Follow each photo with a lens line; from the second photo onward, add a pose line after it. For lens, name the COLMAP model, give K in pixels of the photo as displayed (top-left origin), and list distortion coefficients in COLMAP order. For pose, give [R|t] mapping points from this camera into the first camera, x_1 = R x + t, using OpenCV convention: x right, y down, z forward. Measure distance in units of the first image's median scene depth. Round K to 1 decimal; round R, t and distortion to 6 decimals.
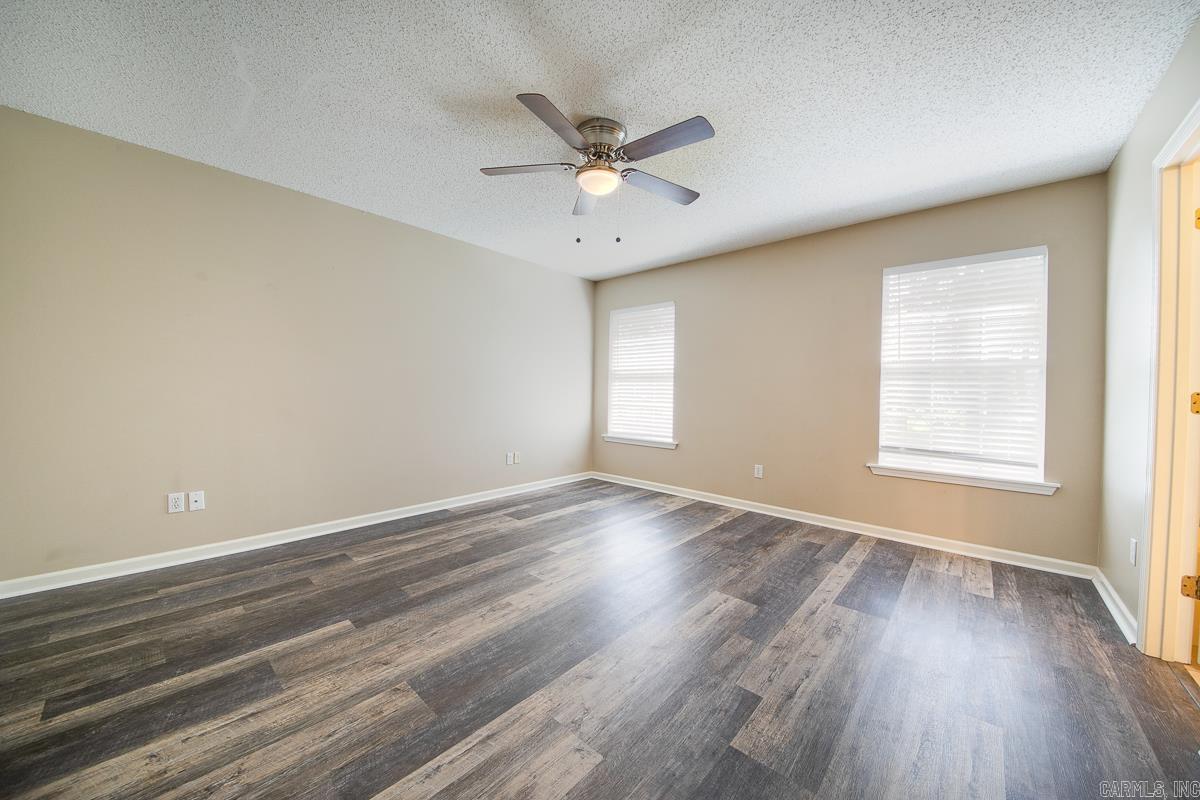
lens RADIAL K [[421.6, 0, 597.2], [0, 421.6, 395.1], [0, 0, 1]] dist [0.016478, -0.016938]
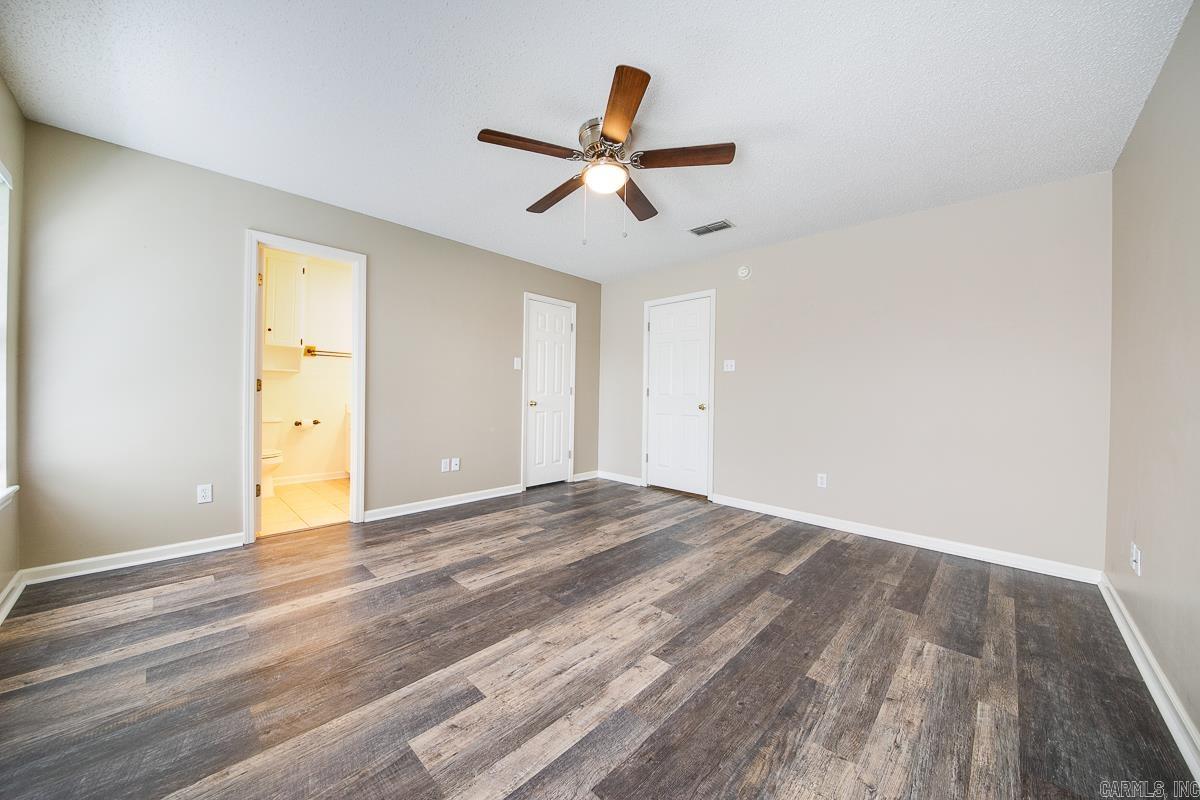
lens RADIAL K [[421.6, 0, 597.2], [0, 421.6, 395.1], [0, 0, 1]] dist [0.016478, -0.016938]
pose [[-0.998771, -0.038020, 0.031810, -0.027004], [-0.037470, 0.999140, 0.017731, -0.017533], [-0.032457, 0.016517, -0.999337, 1.986848]]
